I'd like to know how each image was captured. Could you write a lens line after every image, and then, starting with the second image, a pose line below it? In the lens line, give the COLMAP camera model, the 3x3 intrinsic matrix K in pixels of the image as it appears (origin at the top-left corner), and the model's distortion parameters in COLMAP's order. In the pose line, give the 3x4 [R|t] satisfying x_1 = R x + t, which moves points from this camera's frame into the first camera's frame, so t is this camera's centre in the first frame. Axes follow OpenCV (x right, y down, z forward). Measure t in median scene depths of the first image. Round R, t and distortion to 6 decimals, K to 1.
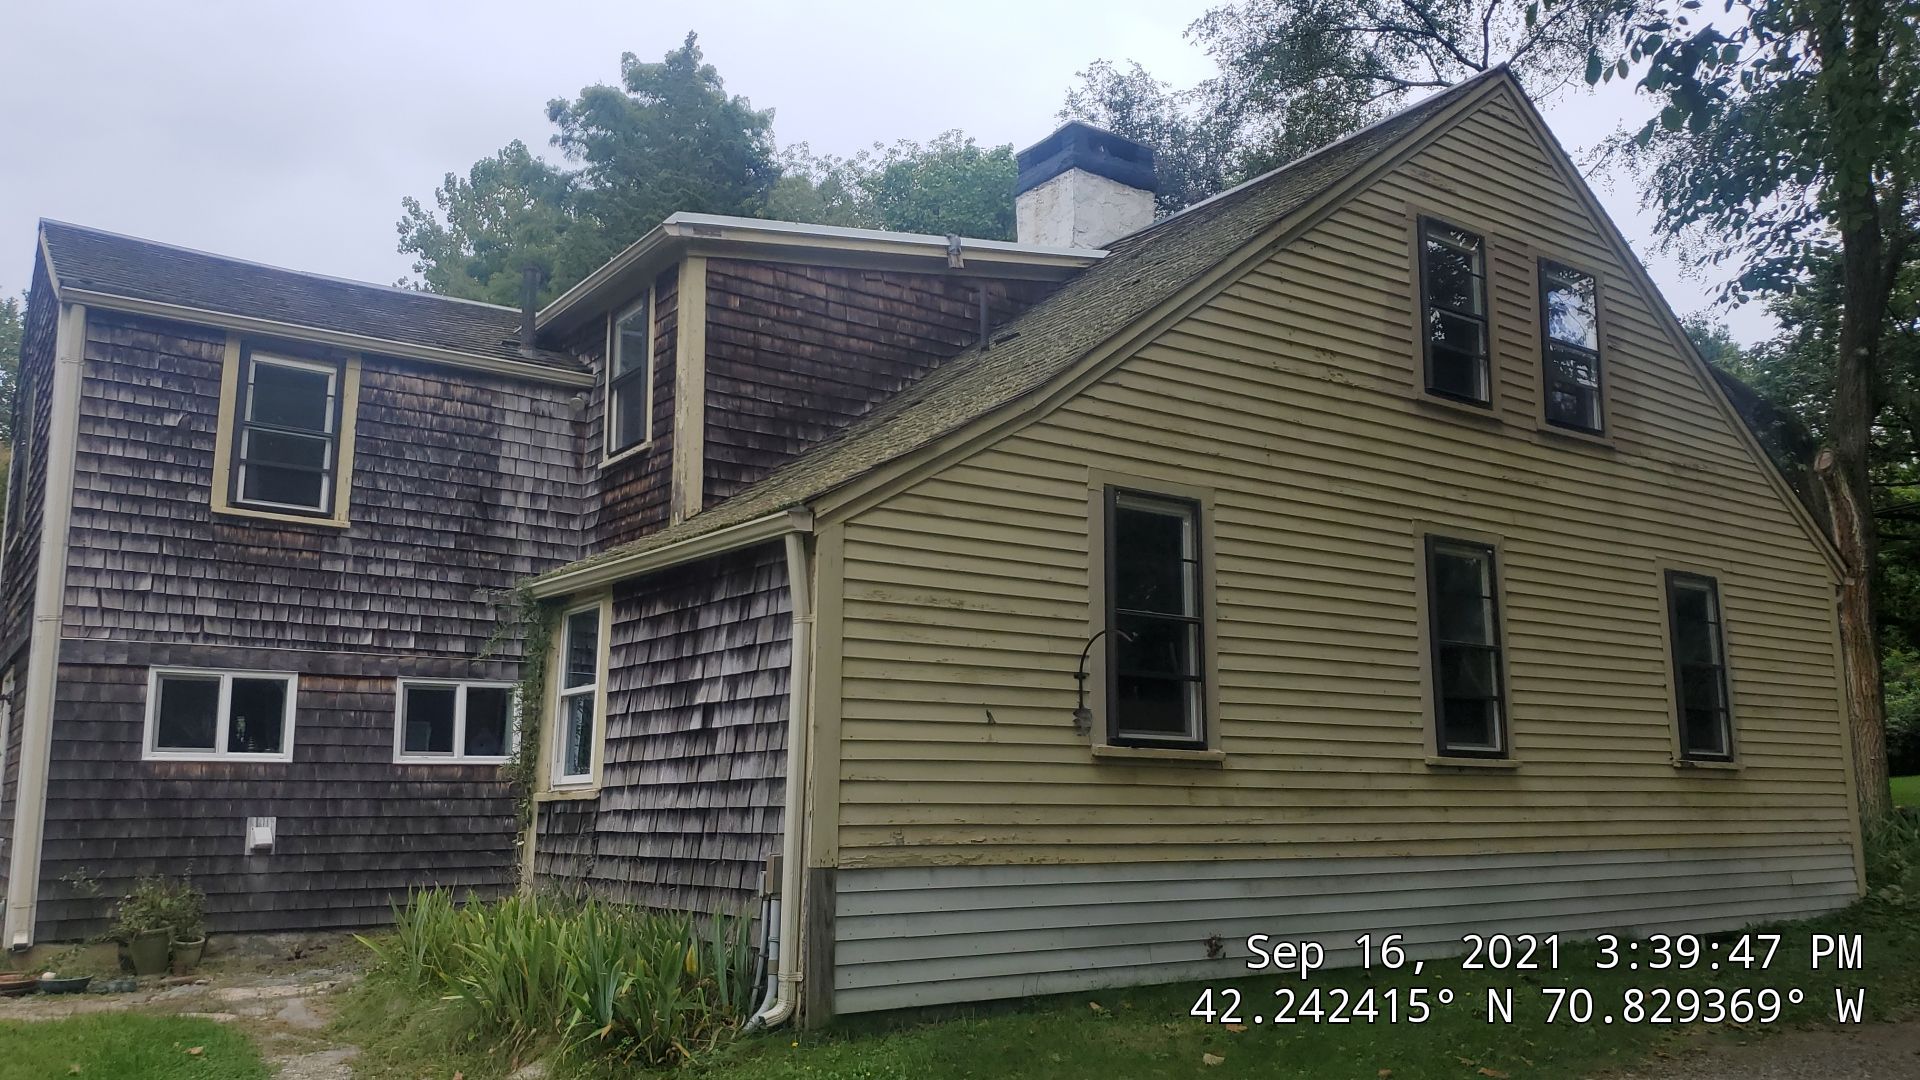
lens RADIAL K [[1513.4, 0, 965.8], [0, 1513.4, 533.7], [0, 0, 1]] dist [0.001344, -0.004327]
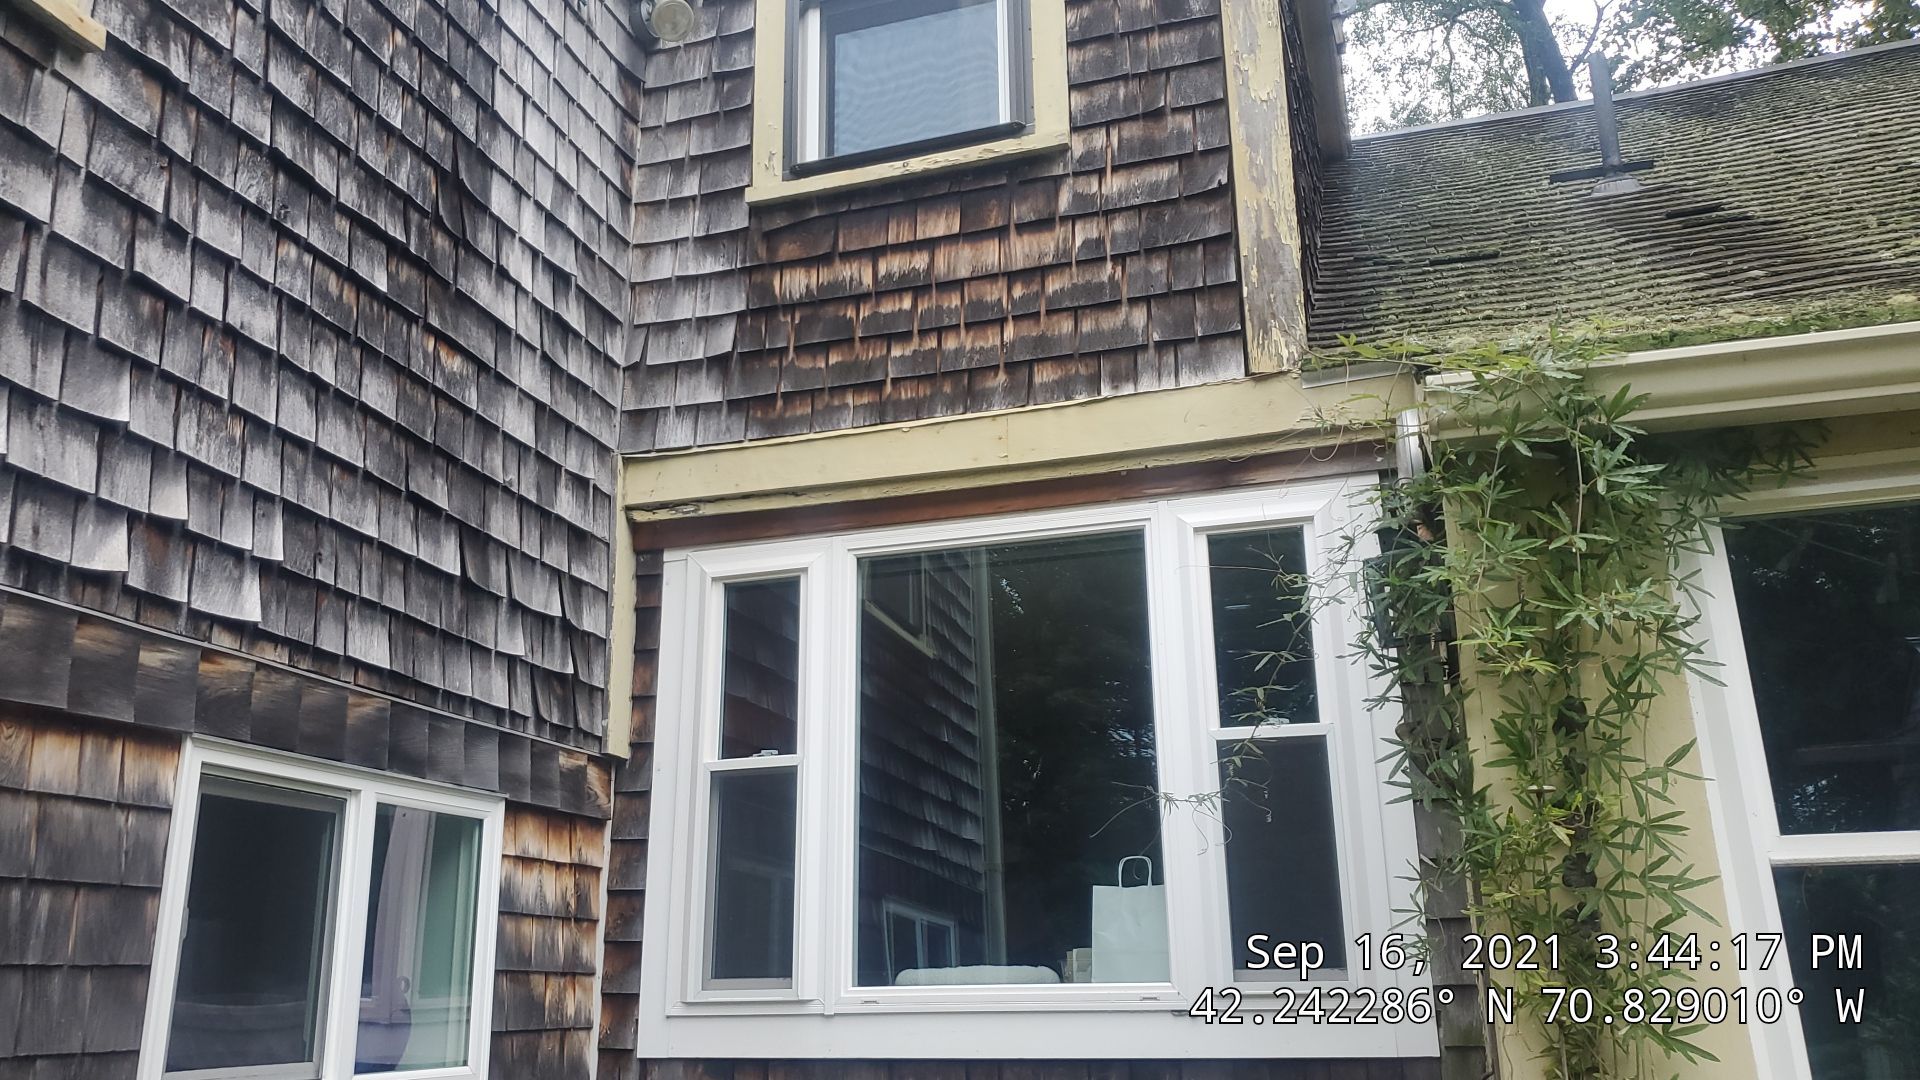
lens RADIAL K [[1513.4, 0, 953.1], [0, 1513.4, 535.3], [0, 0, 1]] dist [0.001344, -0.004327]
pose [[0.796878, 0.166740, 0.580675, -0.444698], [-0.087942, 0.982936, -0.161564, 0.096690], [-0.597705, 0.077681, 0.797944, 0.784920]]
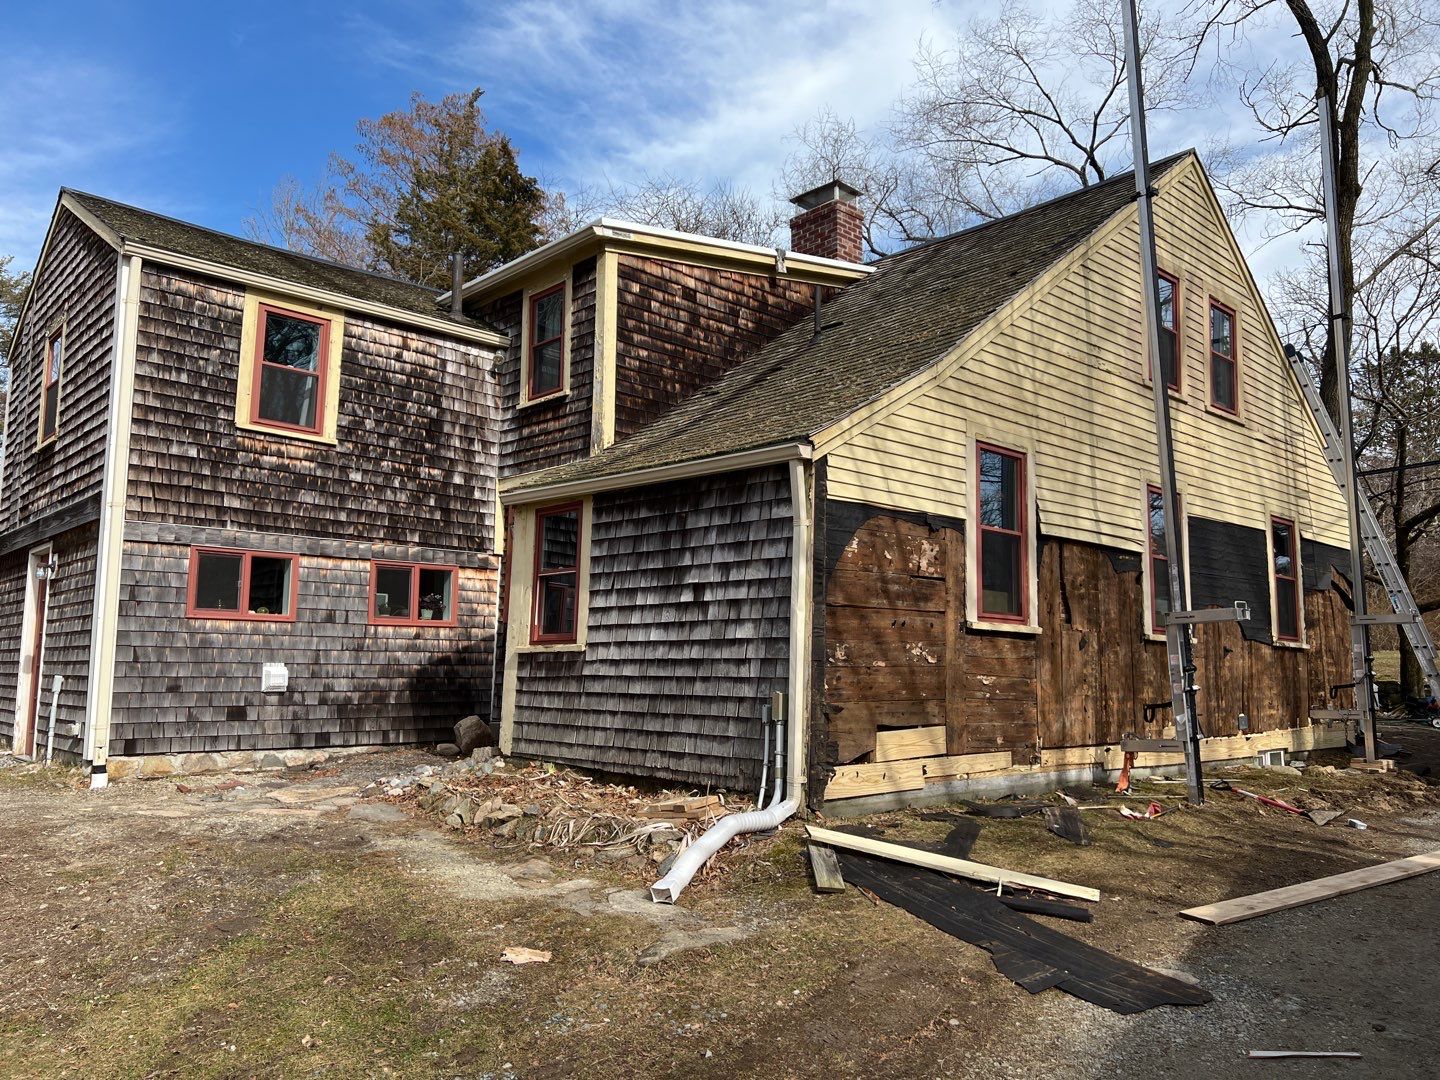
lens RADIAL K [[1087.8, 0, 721.0], [0, 1087.8, 550.1], [0, 0, 1]] dist [0.052271, -0.038634]
pose [[0.992843, 0.031270, 0.115261, -0.192206], [-0.039122, 0.997019, 0.066506, 0.011765], [-0.112838, -0.070539, 0.991106, 0.018736]]
